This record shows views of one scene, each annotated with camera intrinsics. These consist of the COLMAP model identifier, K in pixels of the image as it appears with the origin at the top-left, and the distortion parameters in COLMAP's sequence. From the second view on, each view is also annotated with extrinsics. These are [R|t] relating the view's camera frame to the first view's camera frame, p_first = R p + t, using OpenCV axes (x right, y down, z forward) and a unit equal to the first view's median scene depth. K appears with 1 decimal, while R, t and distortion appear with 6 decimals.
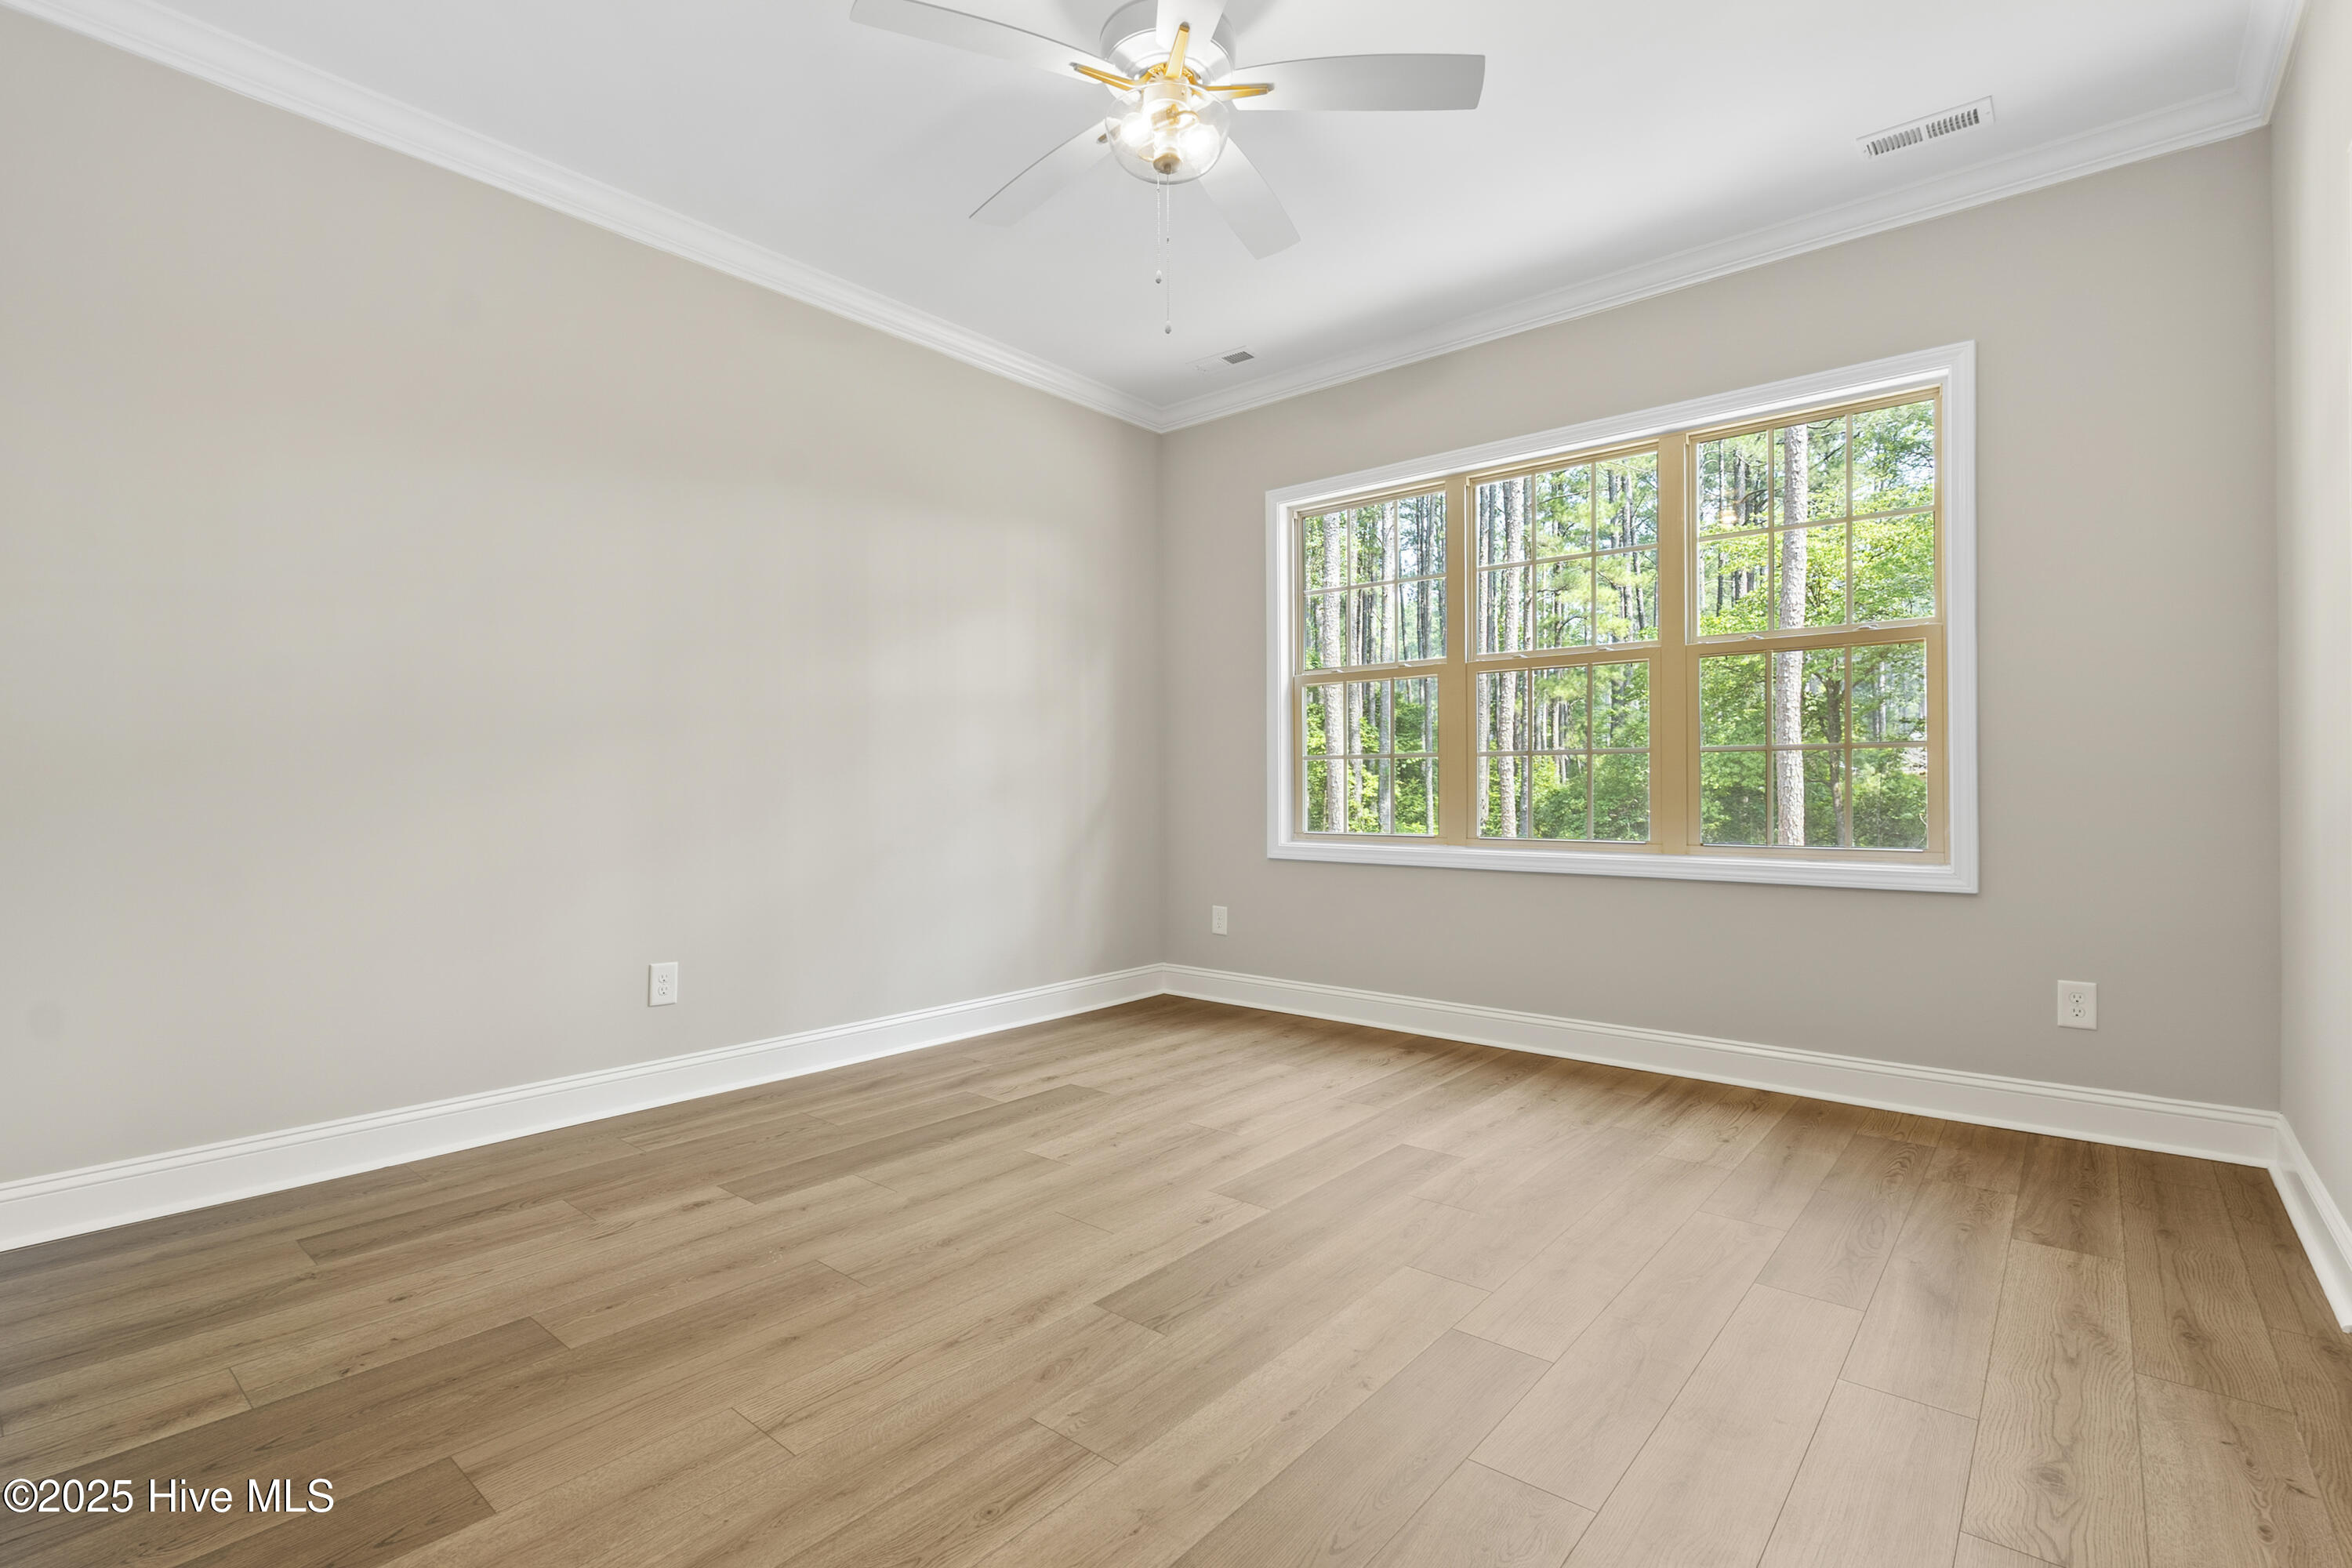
lens RADIAL K [[1075.1, 0, 1174.8], [0, 1075.1, 783.5], [0, 0, 1]] dist [-0.012254, 0.002188]
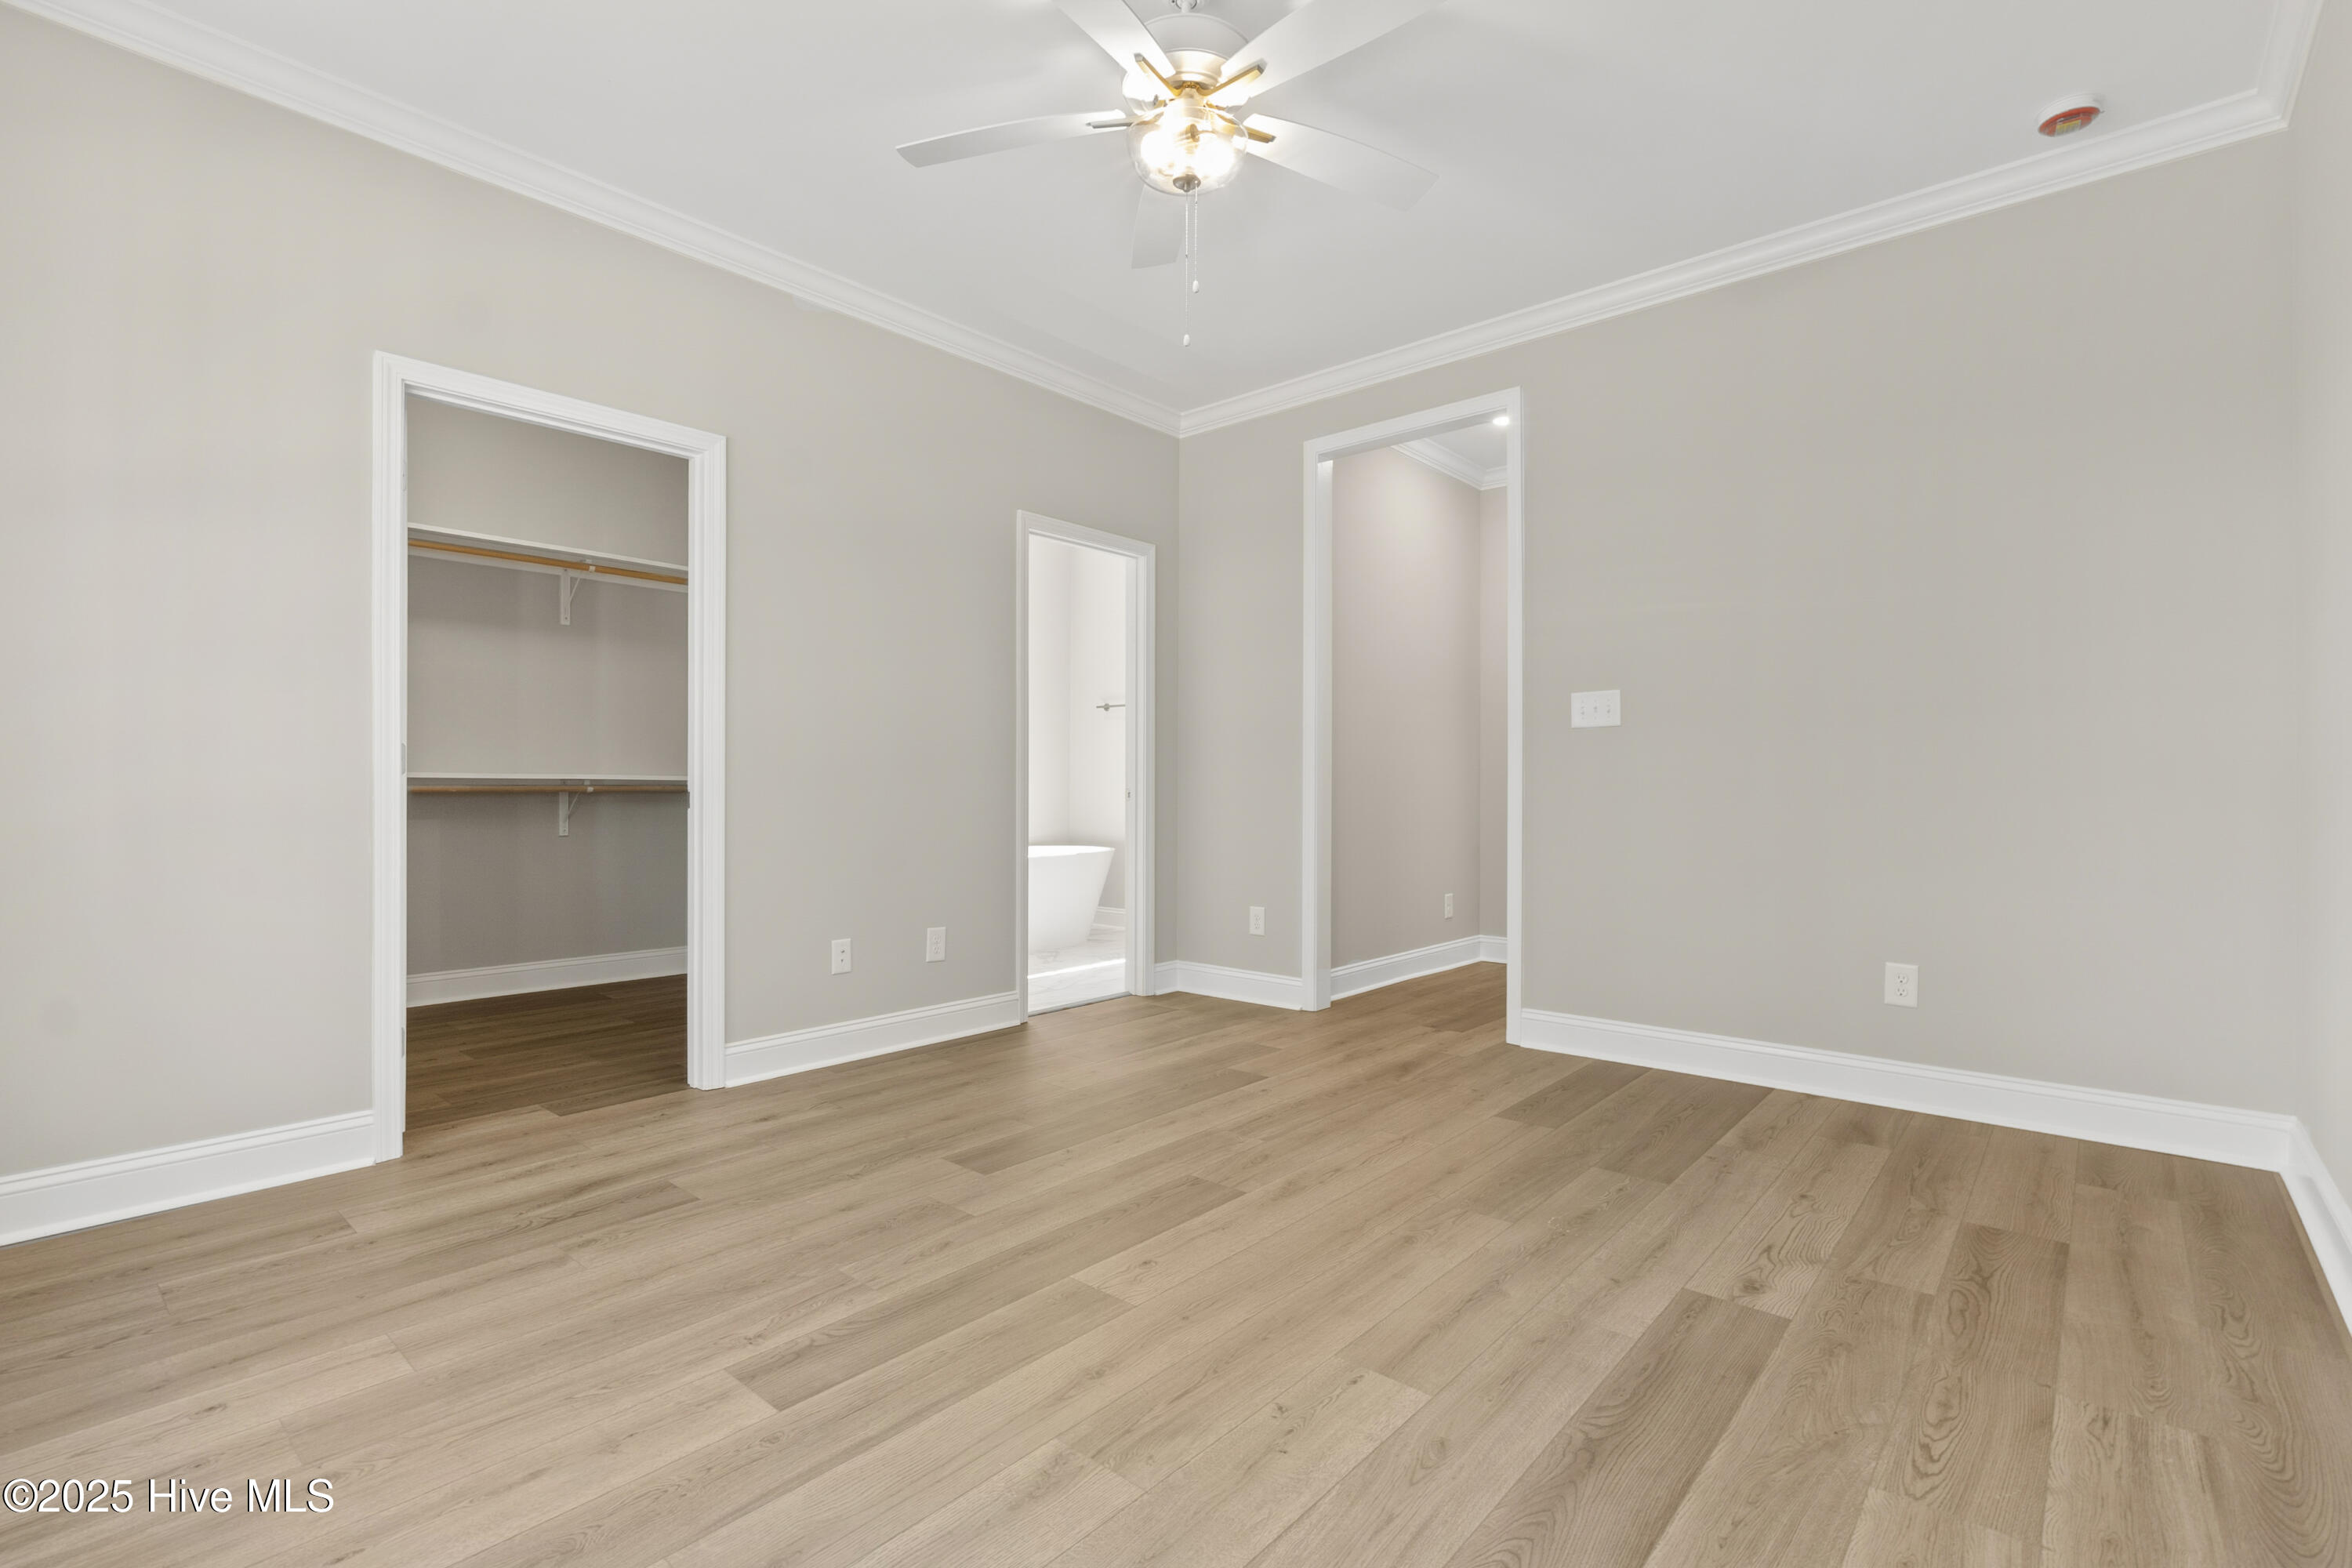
lens RADIAL K [[1075.1, 0, 1177.7], [0, 1075.1, 786.2], [0, 0, 1]] dist [-0.012254, 0.002188]
pose [[-0.999874, 0.001779, 0.015803, -0.012041], [0.001747, 0.999996, -0.002062, 0.003870], [-0.015807, -0.002034, -0.999873, 1.825777]]
